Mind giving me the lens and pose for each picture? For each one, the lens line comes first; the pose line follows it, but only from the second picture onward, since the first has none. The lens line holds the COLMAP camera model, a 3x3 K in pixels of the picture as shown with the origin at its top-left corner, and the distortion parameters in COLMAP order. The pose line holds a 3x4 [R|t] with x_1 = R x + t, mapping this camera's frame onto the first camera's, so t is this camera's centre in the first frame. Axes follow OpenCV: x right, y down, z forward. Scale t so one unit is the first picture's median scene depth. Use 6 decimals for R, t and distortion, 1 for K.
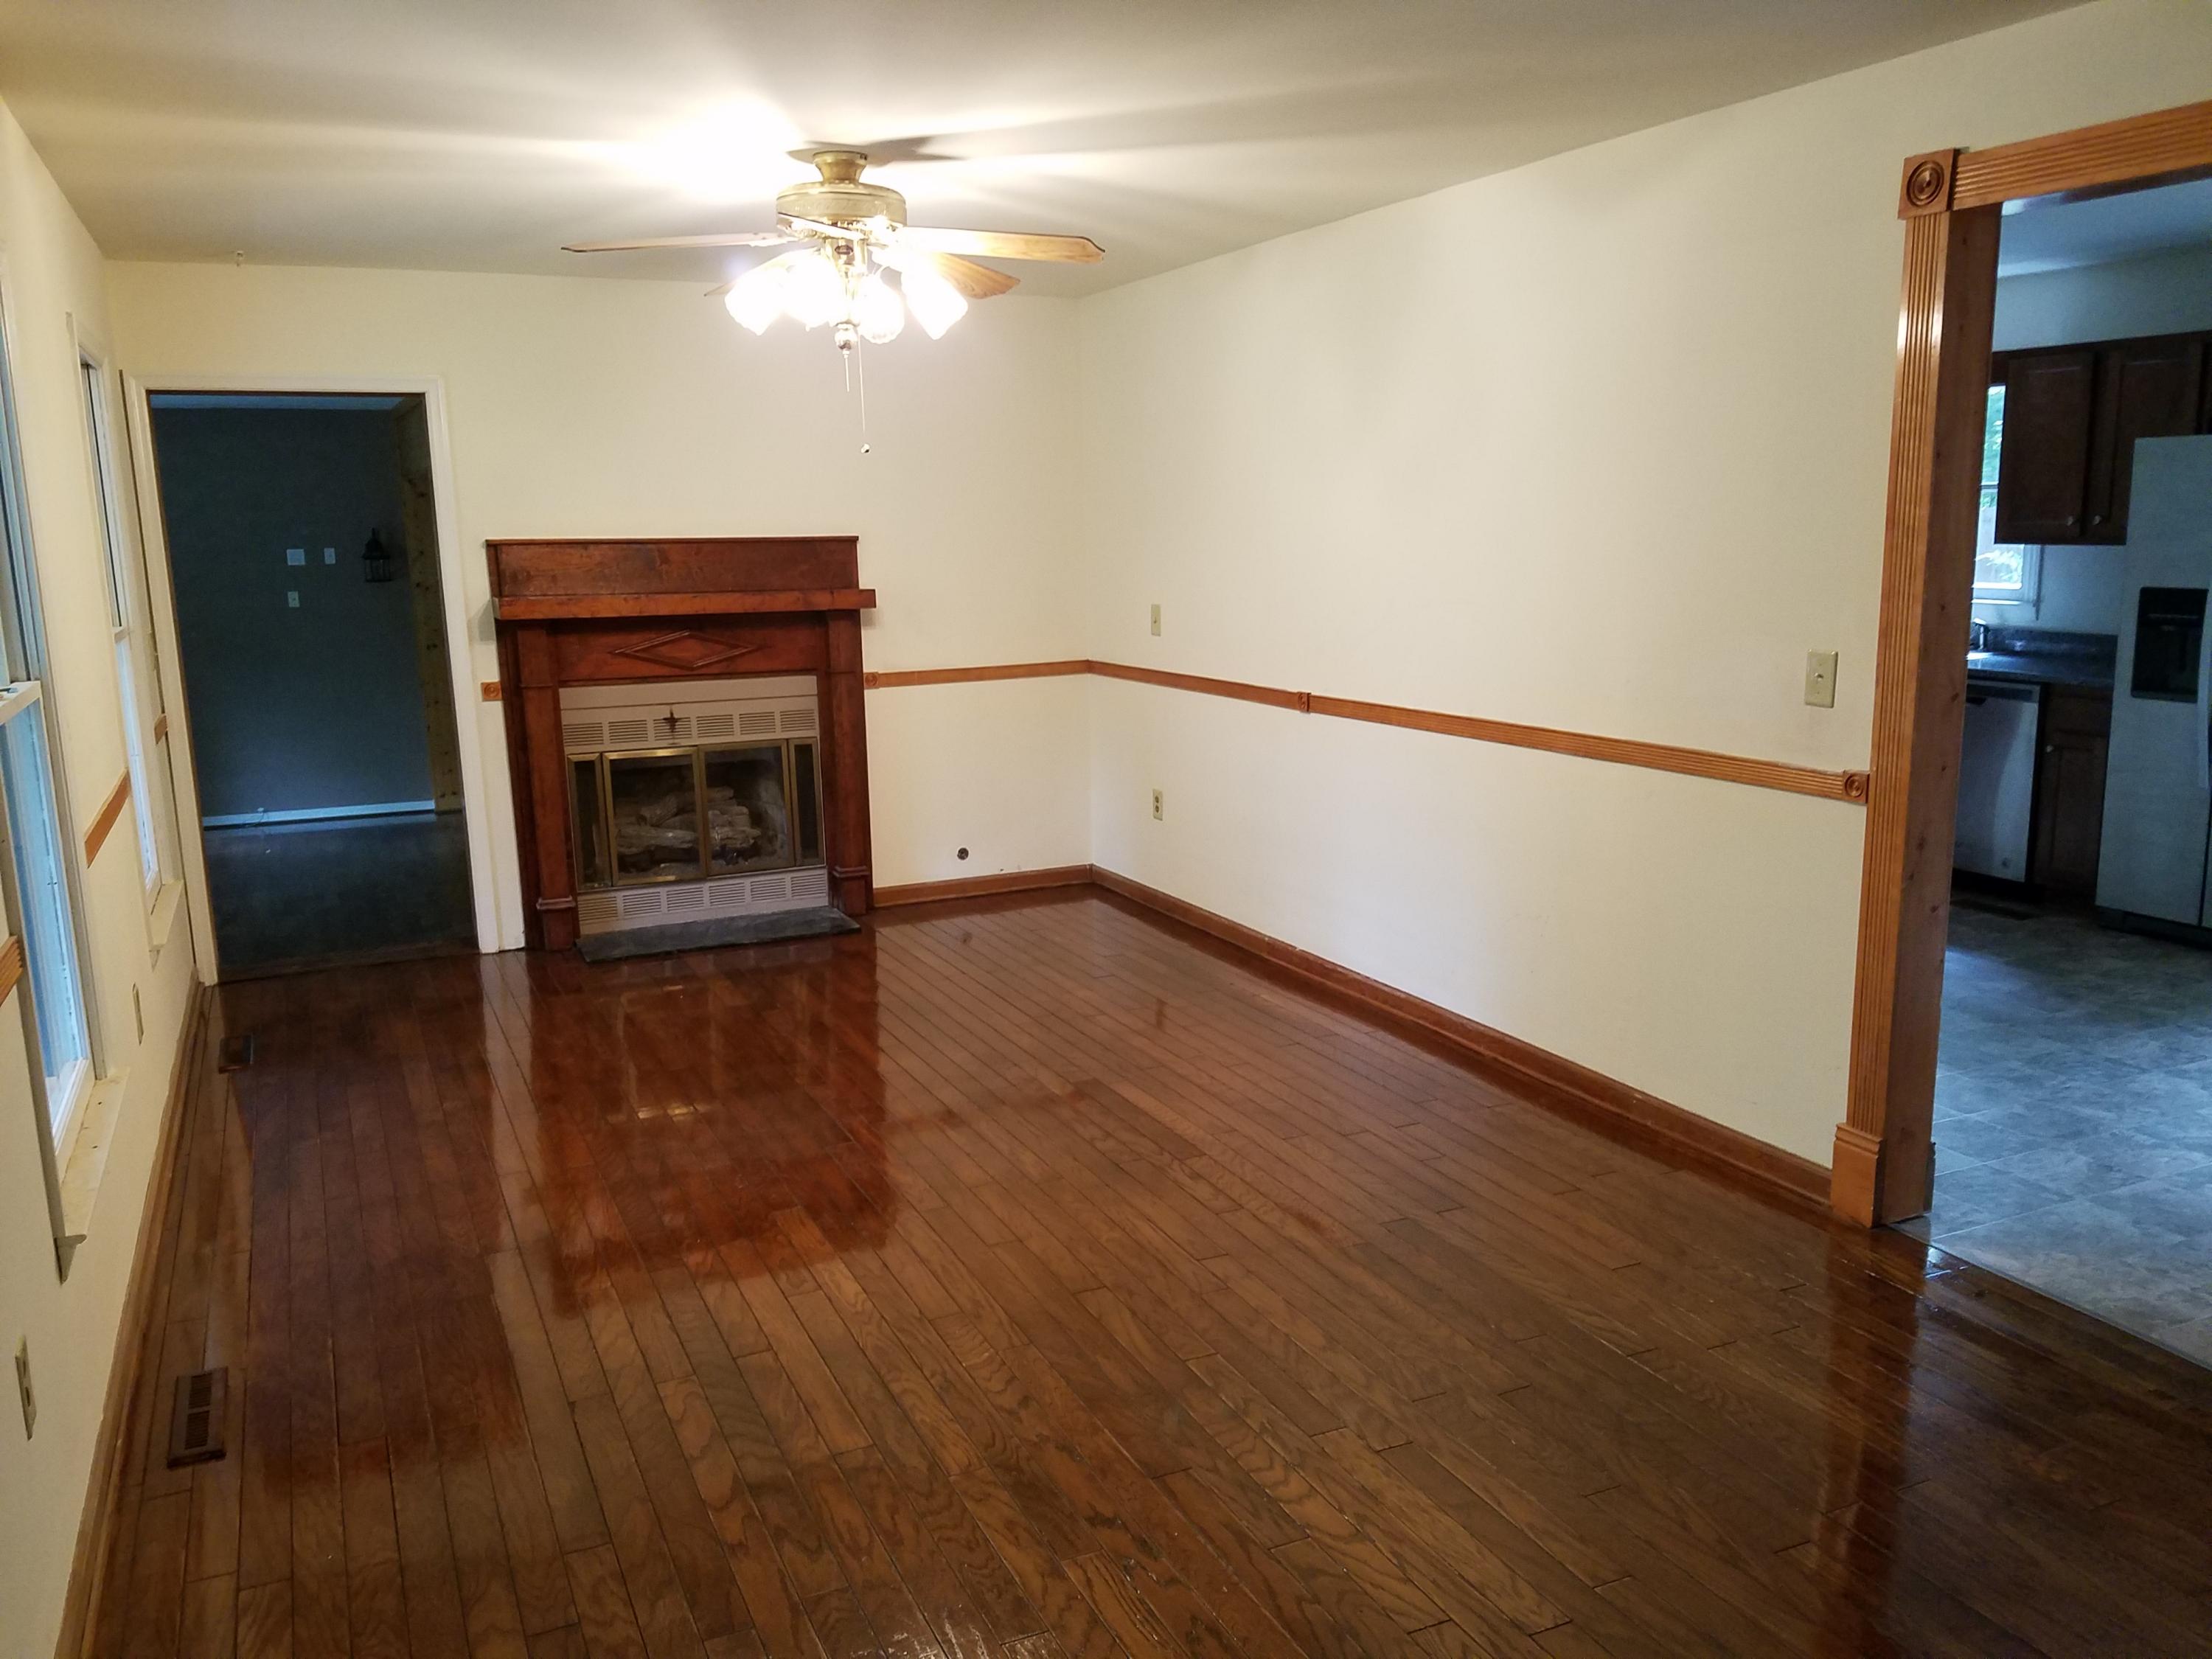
lens RADIAL K [[1723.9, 0, 1106.0], [0, 1723.9, 829.5], [0, 0, 1]] dist [0.115473, -0.005498]
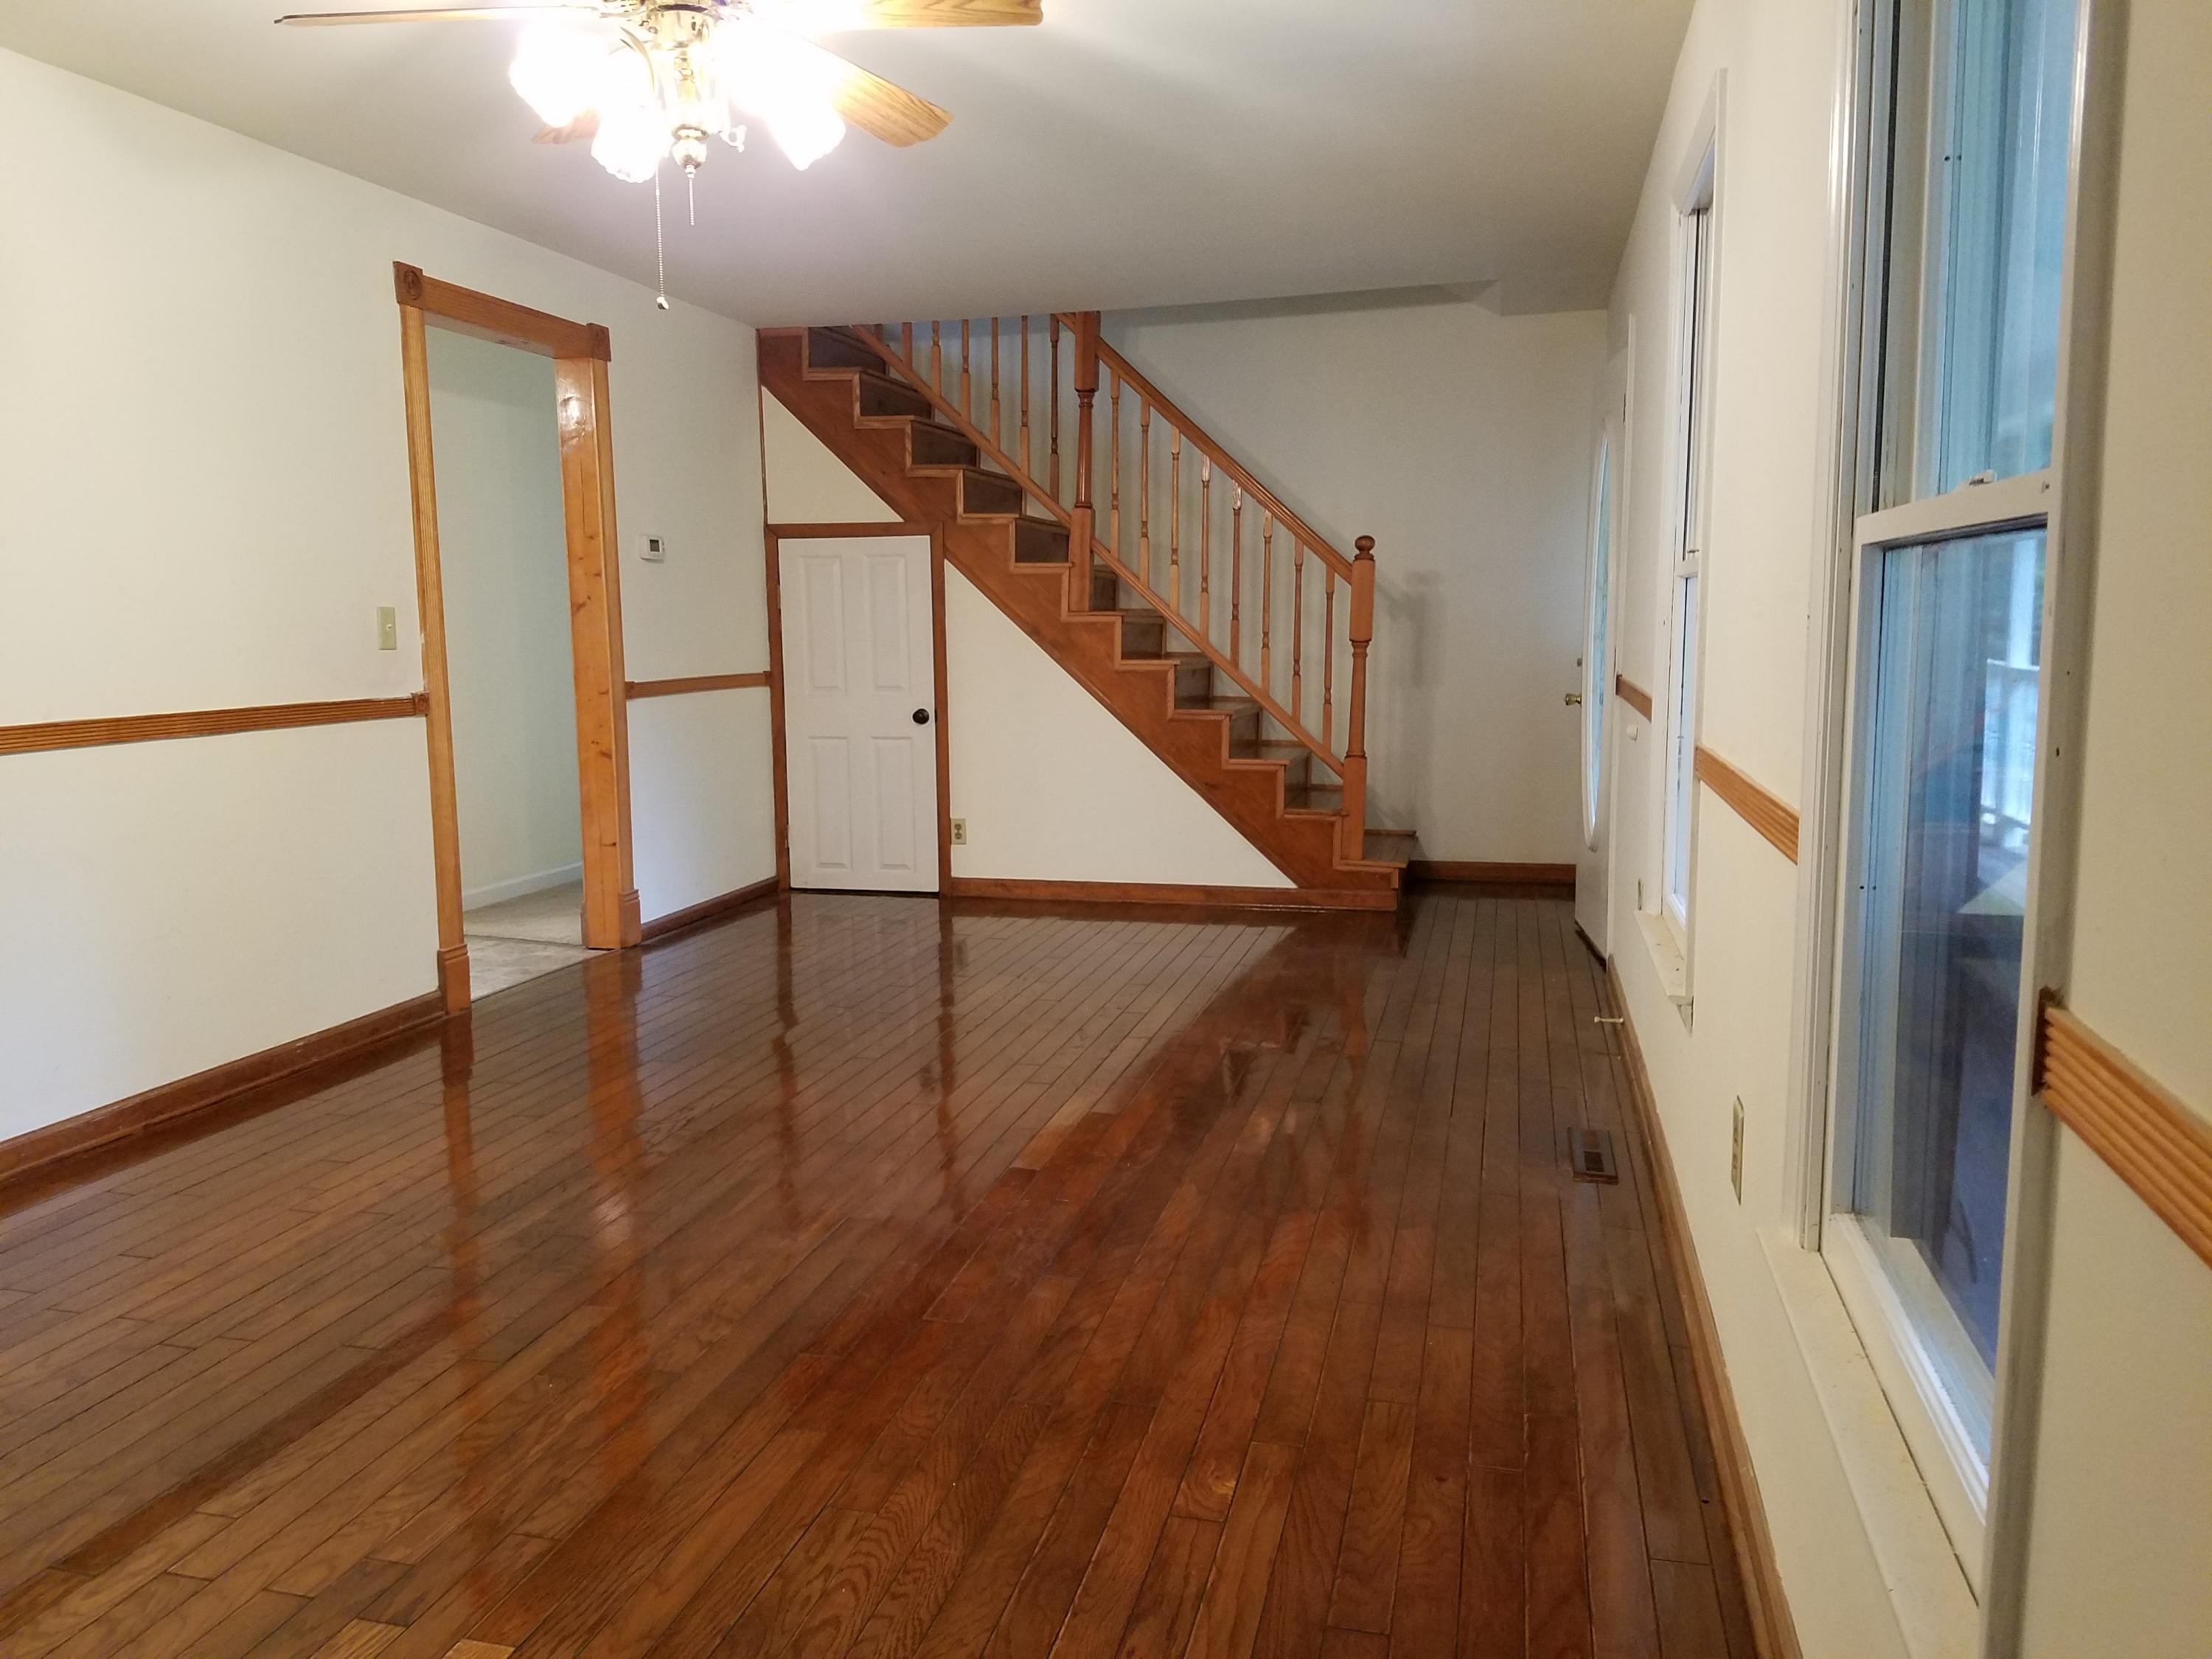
lens RADIAL K [[1723.9, 0, 1106.0], [0, 1723.9, 829.5], [0, 0, 1]] dist [0.115473, -0.005498]
pose [[-0.781102, -0.066054, 0.620900, -0.655723], [0.124671, 0.957868, 0.258740, -0.167710], [-0.611831, 0.279511, -0.739957, 1.313982]]
